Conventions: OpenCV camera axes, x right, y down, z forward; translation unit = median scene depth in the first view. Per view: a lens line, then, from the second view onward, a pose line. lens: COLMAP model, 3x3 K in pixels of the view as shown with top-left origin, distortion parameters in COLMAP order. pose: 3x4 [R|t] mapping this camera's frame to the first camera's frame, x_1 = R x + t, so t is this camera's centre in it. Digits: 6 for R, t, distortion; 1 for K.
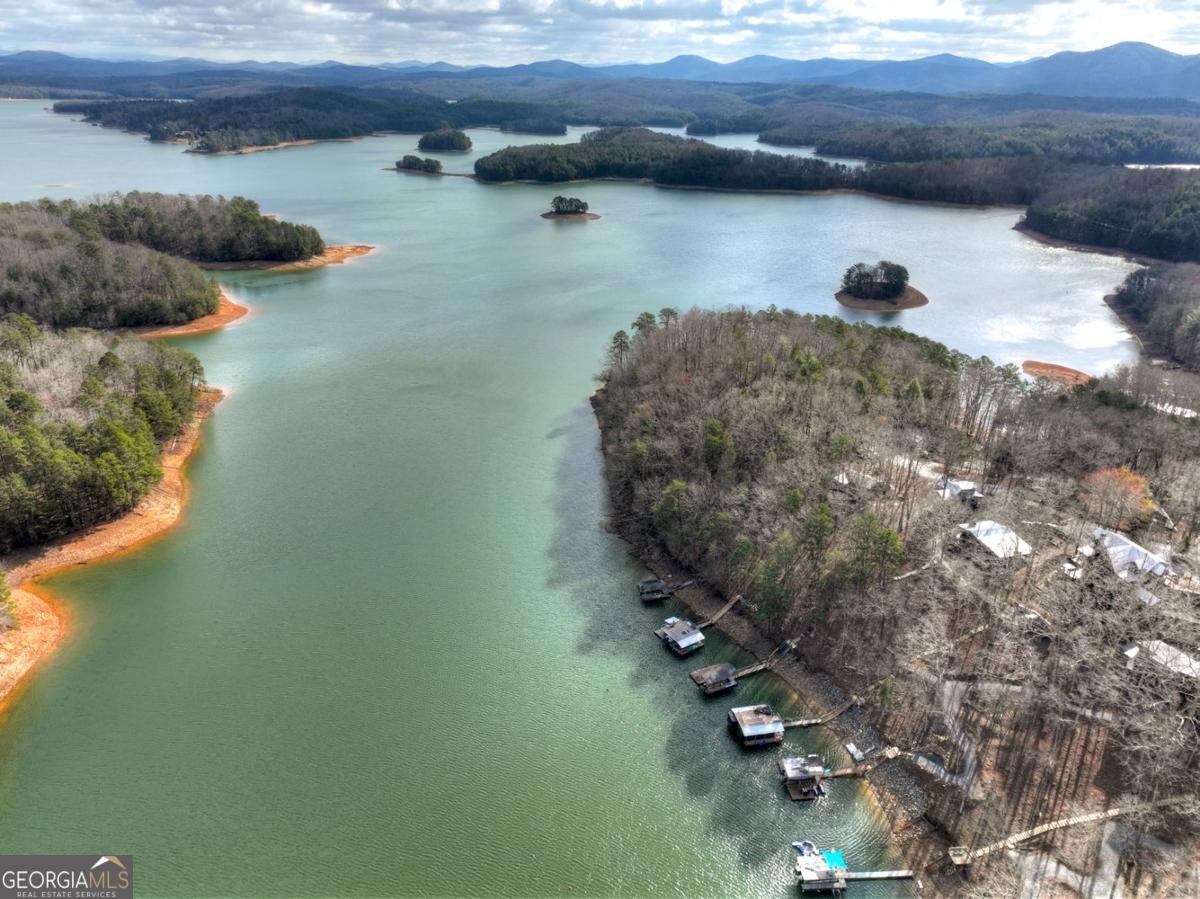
lens RADIAL K [[847.9, 0, 591.5], [0, 847.9, 445.4], [0, 0, 1]] dist [0.000309, 0.019386]
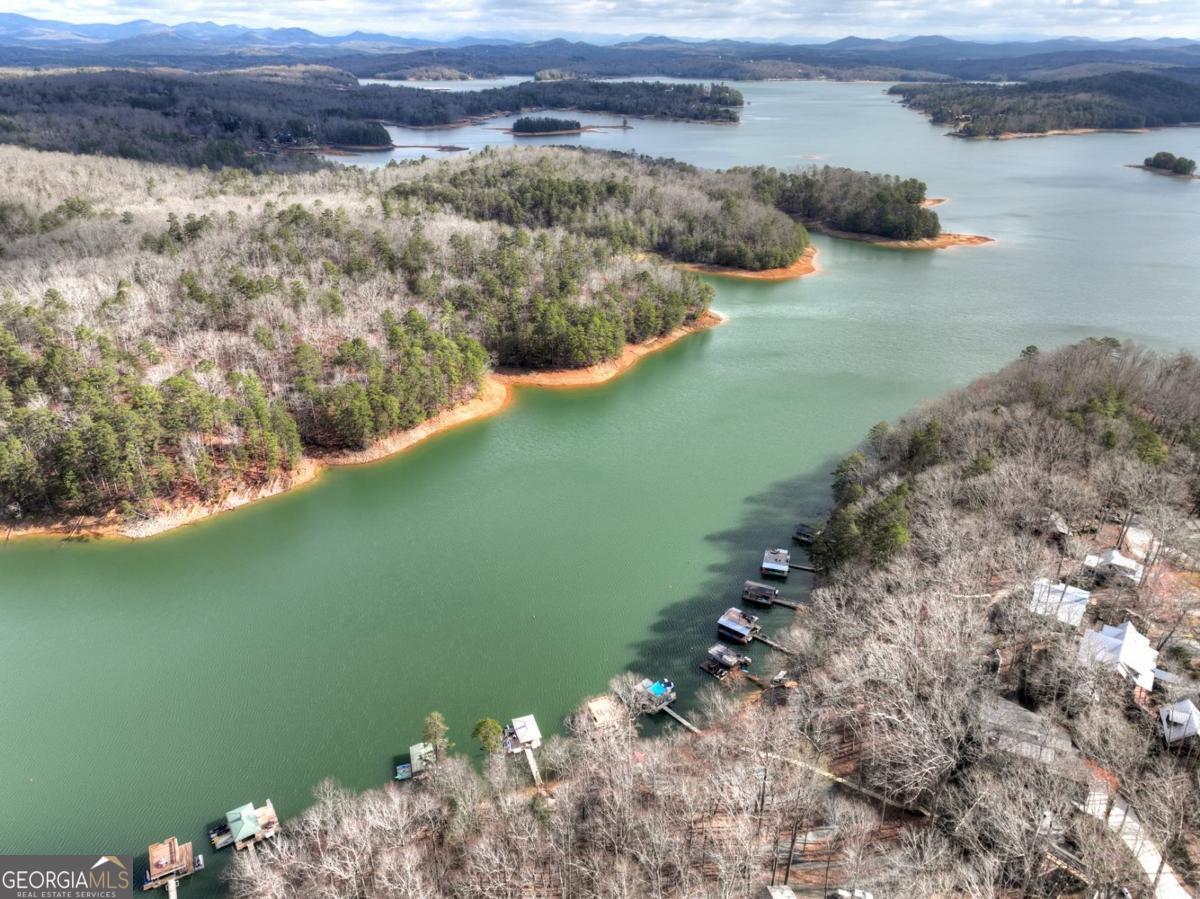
lens RADIAL K [[847.9, 0, 598.1], [0, 847.9, 441.4], [0, 0, 1]] dist [0.000309, 0.019386]
pose [[0.637318, 0.315973, -0.702842, 0.130912], [-0.304935, 0.941030, 0.146547, -0.006475], [0.707700, 0.120924, 0.696087, -0.006598]]
